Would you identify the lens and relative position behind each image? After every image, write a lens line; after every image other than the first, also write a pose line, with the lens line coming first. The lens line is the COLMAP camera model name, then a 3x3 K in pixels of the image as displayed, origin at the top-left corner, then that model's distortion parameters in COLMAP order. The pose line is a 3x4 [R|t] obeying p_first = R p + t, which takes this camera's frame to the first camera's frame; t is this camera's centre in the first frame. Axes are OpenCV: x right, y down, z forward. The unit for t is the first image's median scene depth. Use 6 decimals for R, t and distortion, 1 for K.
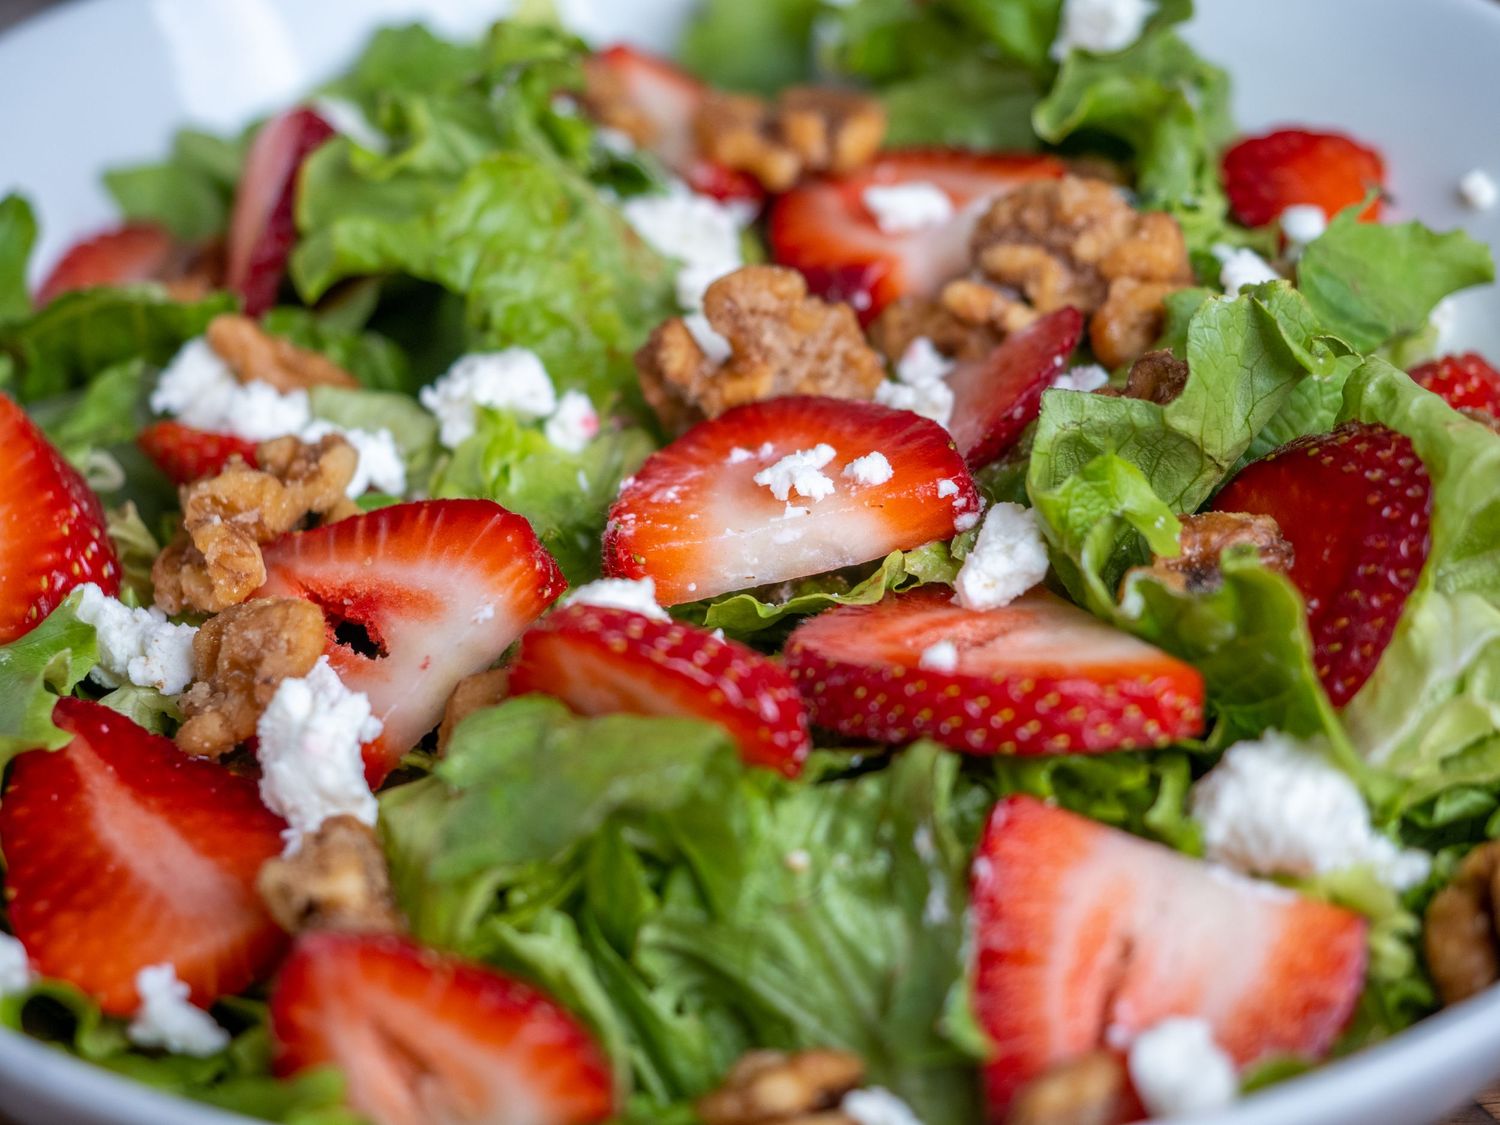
lens RADIAL K [[3535.6, 0, 753.0], [0, 3535.6, 567.3], [0, 0, 1]] dist [-0.039586, 0.000000]
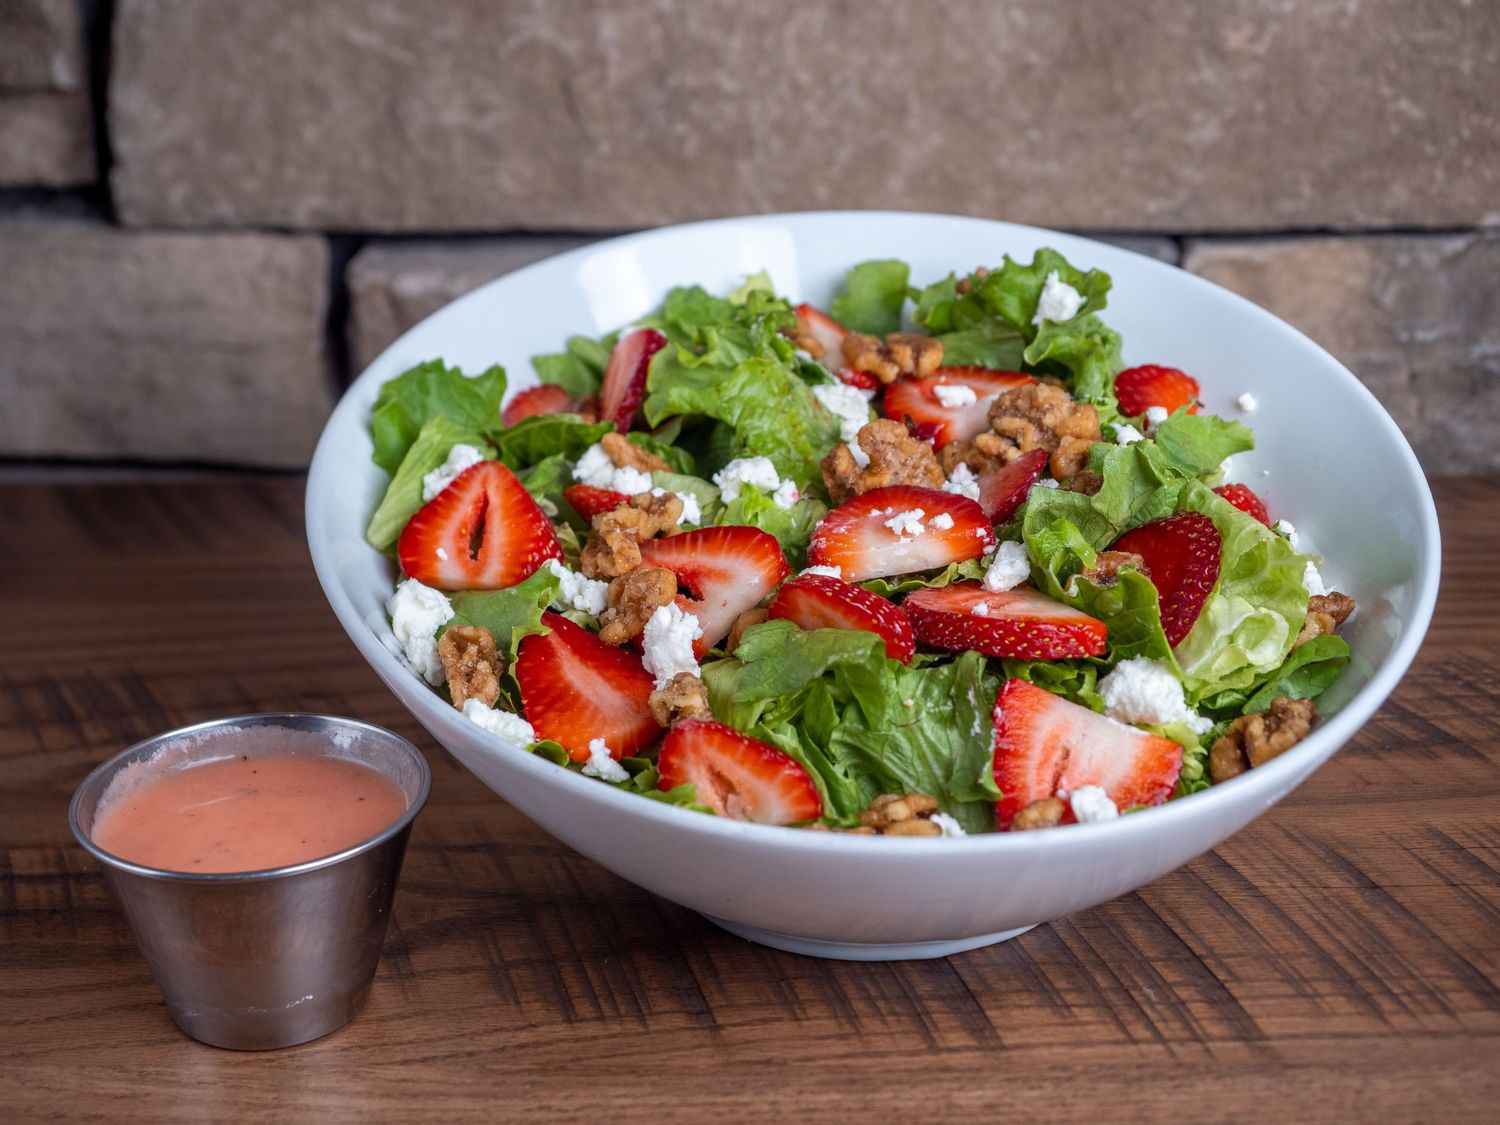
lens RADIAL K [[2260.6, 0, 755.4], [0, 2260.6, 553.3], [0, 0, 1]] dist [0.007032, 0.000000]
pose [[0.998739, 0.050147, -0.002207, -0.071359], [-0.050194, 0.998027, -0.037723, 0.045287], [0.000311, 0.037786, 0.999286, -0.296587]]
